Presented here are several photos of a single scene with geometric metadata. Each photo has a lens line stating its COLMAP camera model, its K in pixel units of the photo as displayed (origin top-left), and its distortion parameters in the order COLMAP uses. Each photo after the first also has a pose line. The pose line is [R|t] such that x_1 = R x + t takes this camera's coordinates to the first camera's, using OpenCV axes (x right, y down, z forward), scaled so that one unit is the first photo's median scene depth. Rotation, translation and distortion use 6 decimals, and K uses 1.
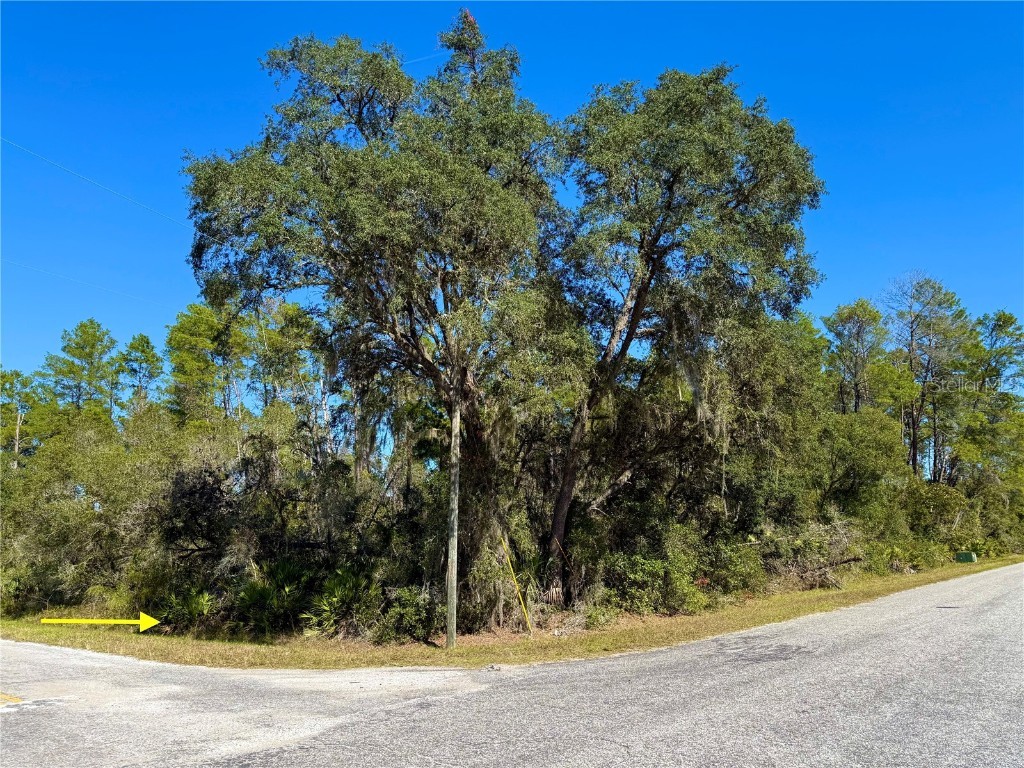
lens RADIAL K [[787.1, 0, 512.0], [0, 787.1, 384.0], [0, 0, 1]] dist [0.001203, 0.001264]
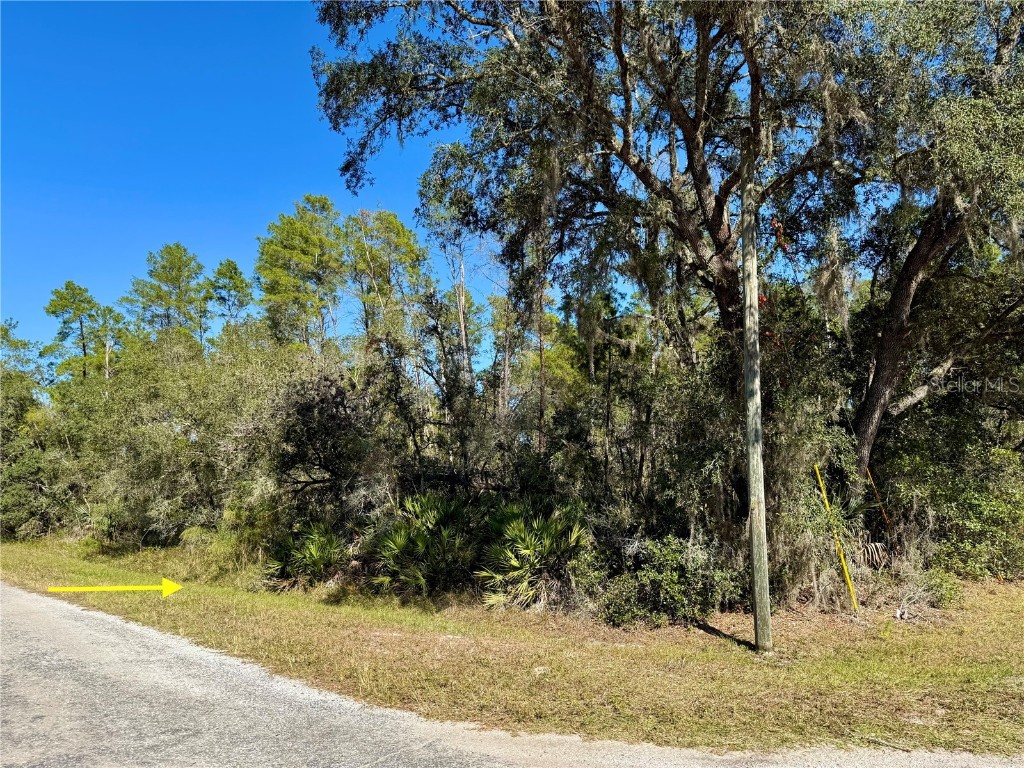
lens RADIAL K [[787.1, 0, 512.0], [0, 787.1, 384.0], [0, 0, 1]] dist [0.001203, 0.001264]
pose [[0.995394, -0.008246, -0.095512, -0.108023], [0.015585, 0.996959, 0.076350, 0.047159], [0.094592, -0.077487, 0.992496, 0.208230]]
